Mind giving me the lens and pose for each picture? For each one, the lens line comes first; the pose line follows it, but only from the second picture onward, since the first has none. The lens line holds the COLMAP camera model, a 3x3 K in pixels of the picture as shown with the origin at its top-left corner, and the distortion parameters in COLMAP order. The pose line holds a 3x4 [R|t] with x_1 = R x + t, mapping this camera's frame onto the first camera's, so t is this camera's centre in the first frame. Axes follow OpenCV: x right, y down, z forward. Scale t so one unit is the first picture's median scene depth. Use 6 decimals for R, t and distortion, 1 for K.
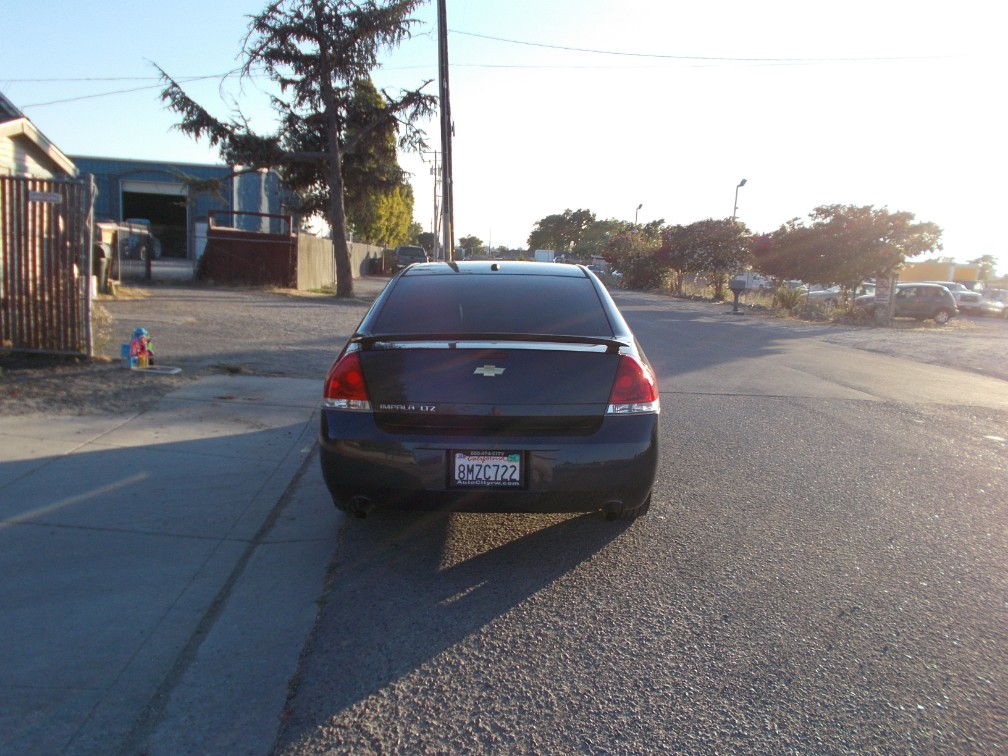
lens RADIAL K [[793.7, 0, 501.3], [0, 793.7, 372.9], [0, 0, 1]] dist [0.033885, -0.029650]
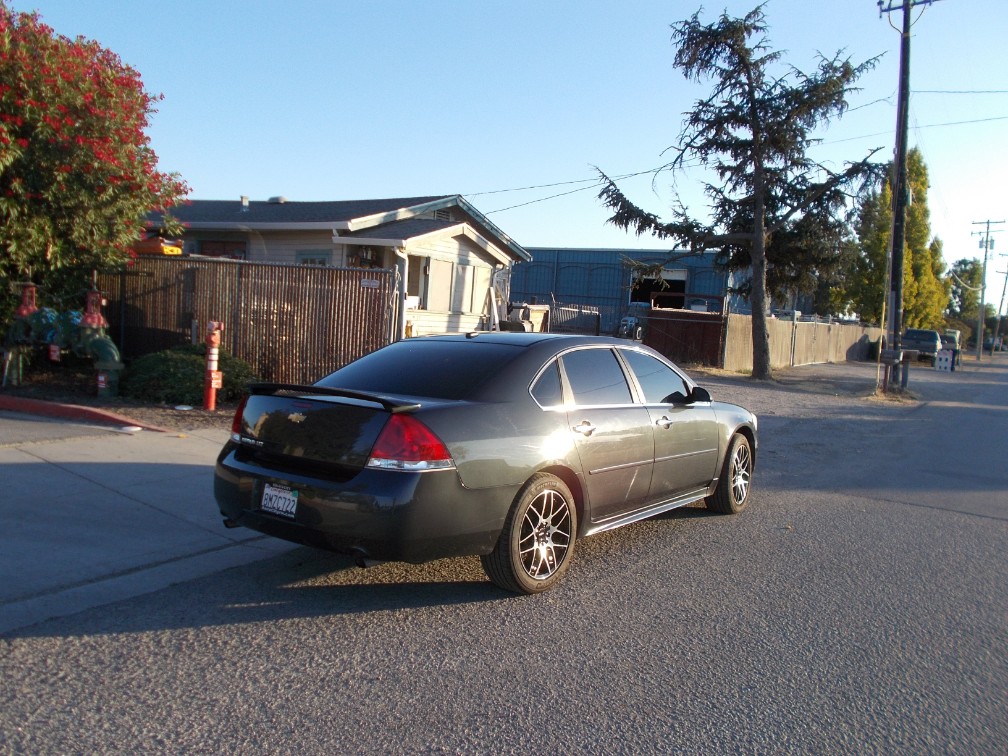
lens RADIAL K [[793.7, 0, 483.7], [0, 793.7, 370.9], [0, 0, 1]] dist [0.033885, -0.029650]
pose [[0.790218, 0.043342, -0.611291, 0.128265], [-0.107001, 0.991931, -0.067991, -0.002667], [0.603412, 0.119136, 0.788480, 0.033402]]
